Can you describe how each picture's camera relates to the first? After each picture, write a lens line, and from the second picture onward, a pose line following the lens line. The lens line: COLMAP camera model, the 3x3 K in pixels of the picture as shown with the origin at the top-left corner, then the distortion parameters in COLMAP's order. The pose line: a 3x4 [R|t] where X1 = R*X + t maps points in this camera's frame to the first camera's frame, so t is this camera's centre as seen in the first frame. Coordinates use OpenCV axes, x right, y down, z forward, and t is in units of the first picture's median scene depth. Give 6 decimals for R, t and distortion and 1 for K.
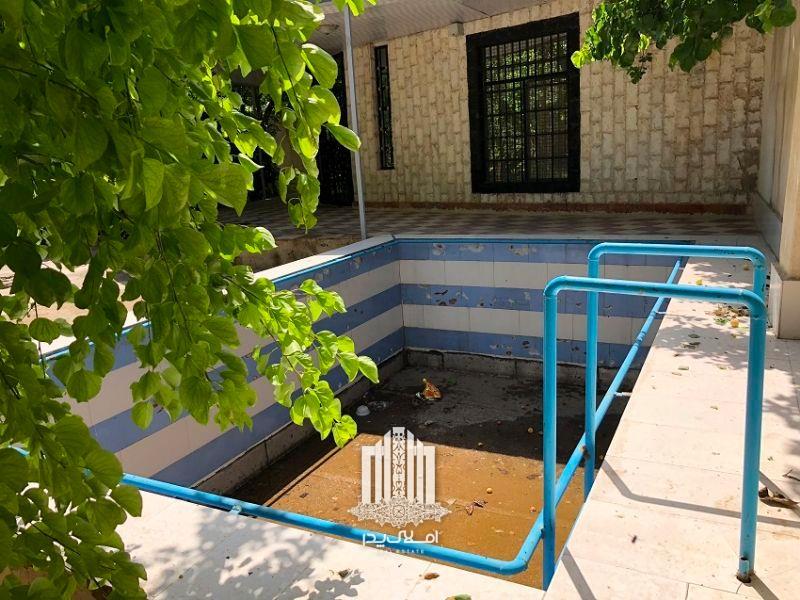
lens RADIAL K [[651.7, 0, 401.5], [0, 651.7, 304.2], [0, 0, 1]] dist [-0.012428, 0.004970]
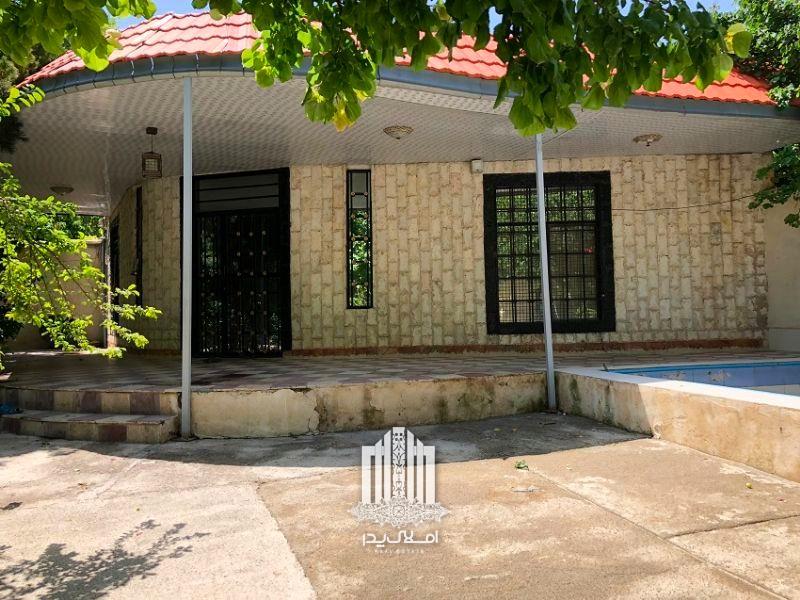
lens RADIAL K [[651.7, 0, 399.9], [0, 651.7, 295.5], [0, 0, 1]] dist [-0.012428, 0.004970]
pose [[0.748971, 0.054704, 0.660341, -0.701588], [0.126715, 0.966368, -0.223777, -0.039168], [-0.650374, 0.251278, 0.716849, 0.476747]]
